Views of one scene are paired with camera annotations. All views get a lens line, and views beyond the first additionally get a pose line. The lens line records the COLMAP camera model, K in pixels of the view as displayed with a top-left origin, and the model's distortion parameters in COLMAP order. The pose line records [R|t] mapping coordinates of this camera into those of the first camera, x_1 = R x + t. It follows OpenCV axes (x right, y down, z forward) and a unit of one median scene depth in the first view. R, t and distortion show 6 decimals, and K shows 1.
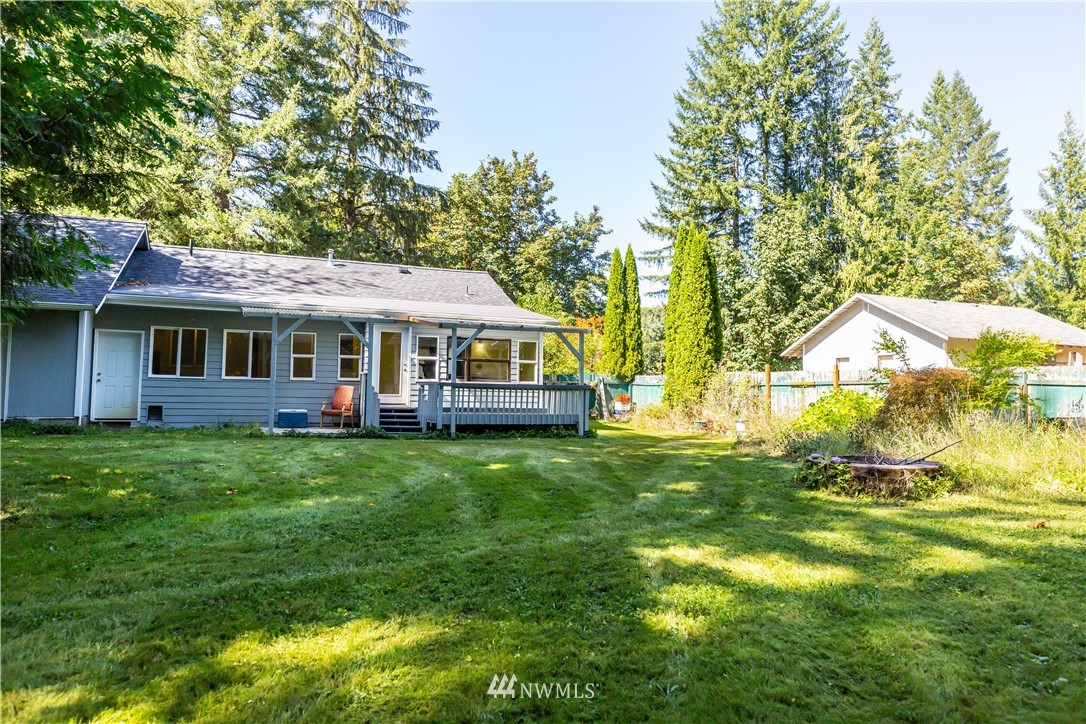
lens RADIAL K [[711.8, 0, 547.3], [0, 711.8, 358.7], [0, 0, 1]] dist [0.005682, 0.001689]
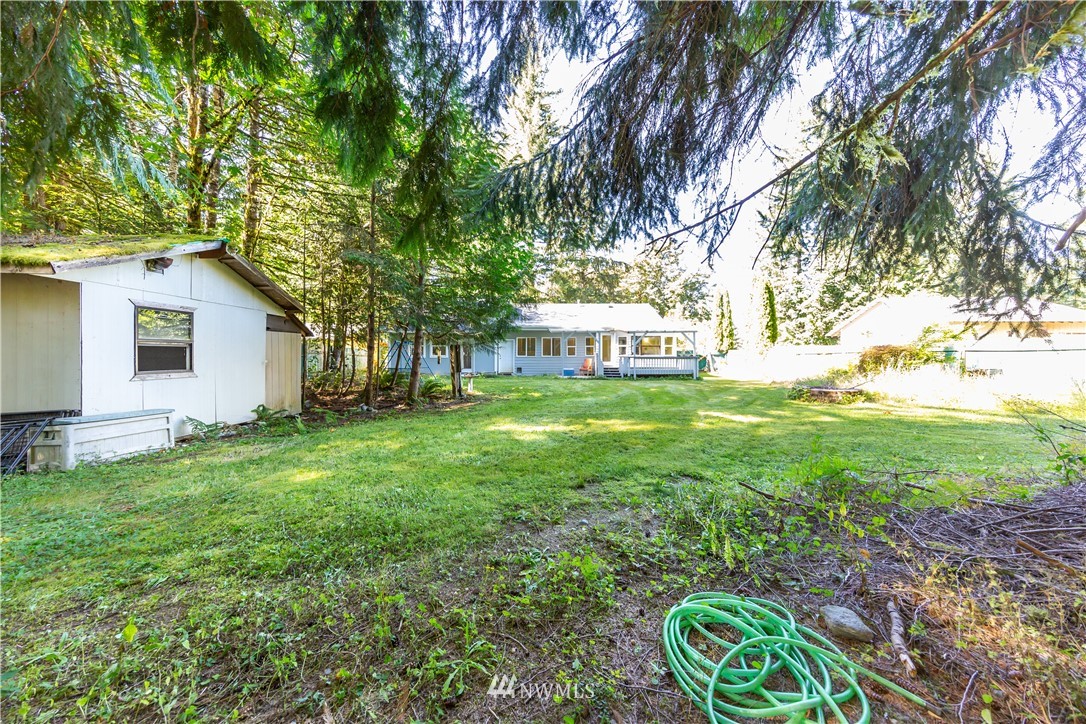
lens RADIAL K [[362.5, 0, 540.0], [0, 362.5, 357.6], [0, 0, 1]] dist [0.005157, 0.000048]
pose [[0.927507, -0.019336, -0.373306, 0.017452], [0.034410, 0.998838, 0.033756, -0.009458], [0.372219, -0.044155, 0.927094, -0.154589]]
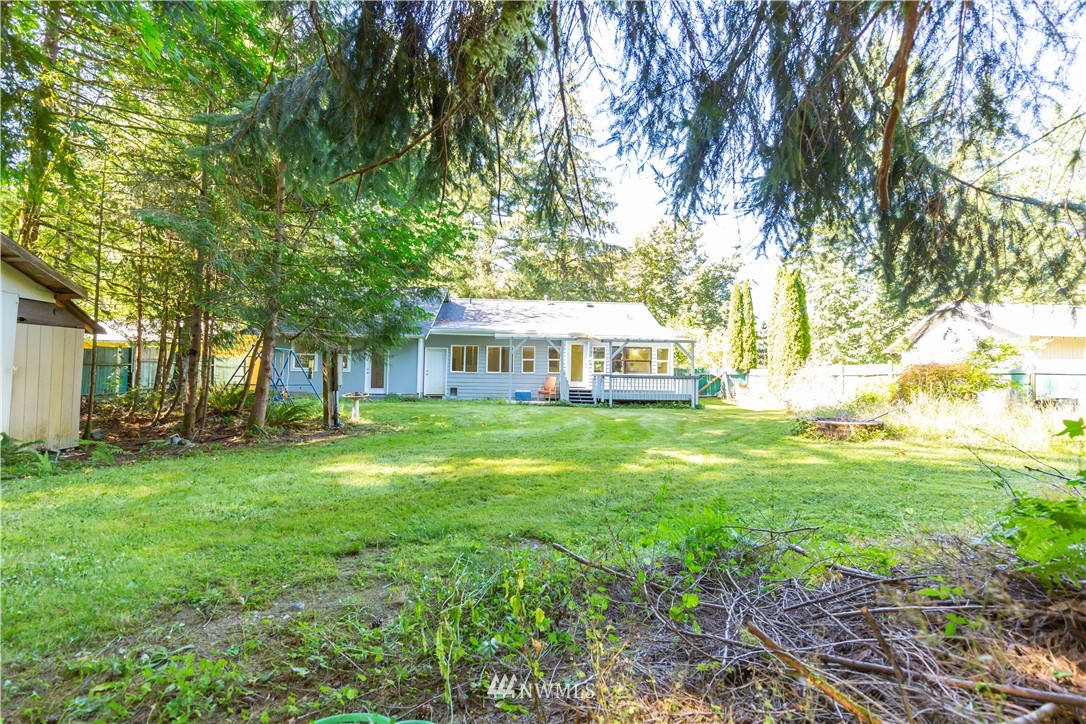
lens RADIAL K [[506.2, 0, 541.7], [0, 506.2, 358.3], [0, 0, 1]] dist [0.003601, -0.000104]
pose [[0.945276, -0.015425, -0.325906, 0.072089], [0.015578, 0.999876, -0.002140, -0.003256], [0.325899, -0.003054, 0.945400, -0.126767]]
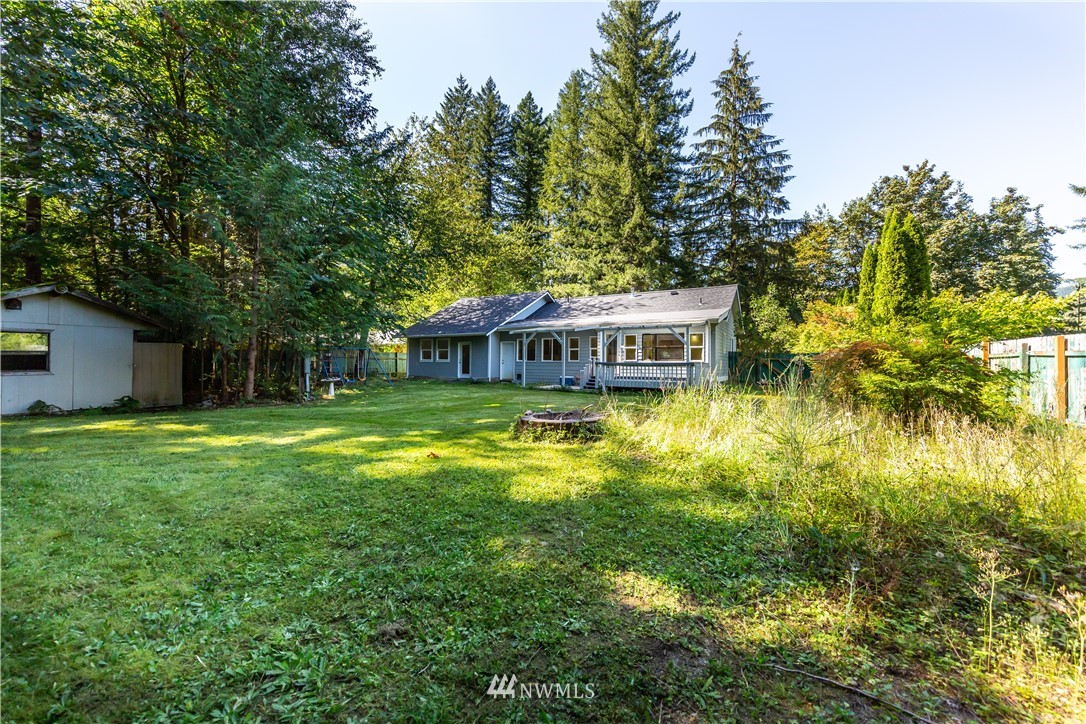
lens RADIAL K [[426.6, 0, 540.9], [0, 426.6, 358.3], [0, 0, 1]] dist [0.001898, 0.000050]
pose [[0.594031, -0.020121, -0.804191, 0.423468], [0.041611, 0.999117, 0.005739, 0.008199], [0.803365, -0.036873, 0.594344, 0.175788]]
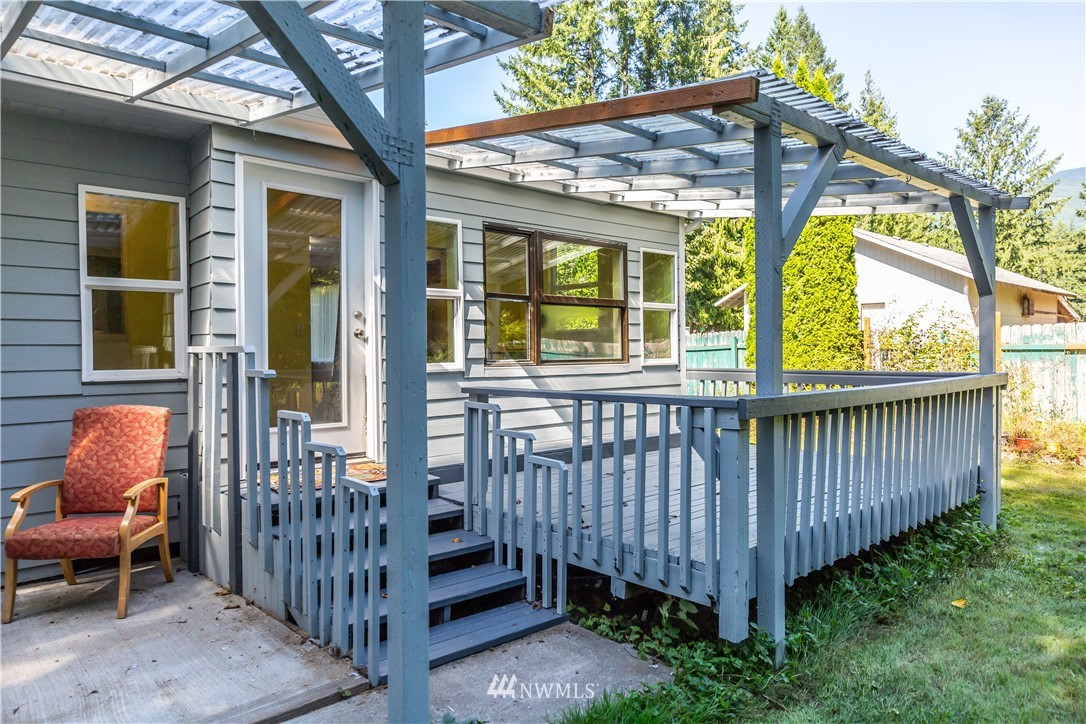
lens RADIAL K [[685.4, 0, 545.4], [0, 685.4, 364.8], [0, 0, 1]] dist [-0.000409, -0.000651]
pose [[0.940327, -0.031393, 0.338821, -0.177598], [0.006579, 0.997226, 0.074137, 0.006707], [-0.340208, -0.067484, 0.937926, 0.575258]]
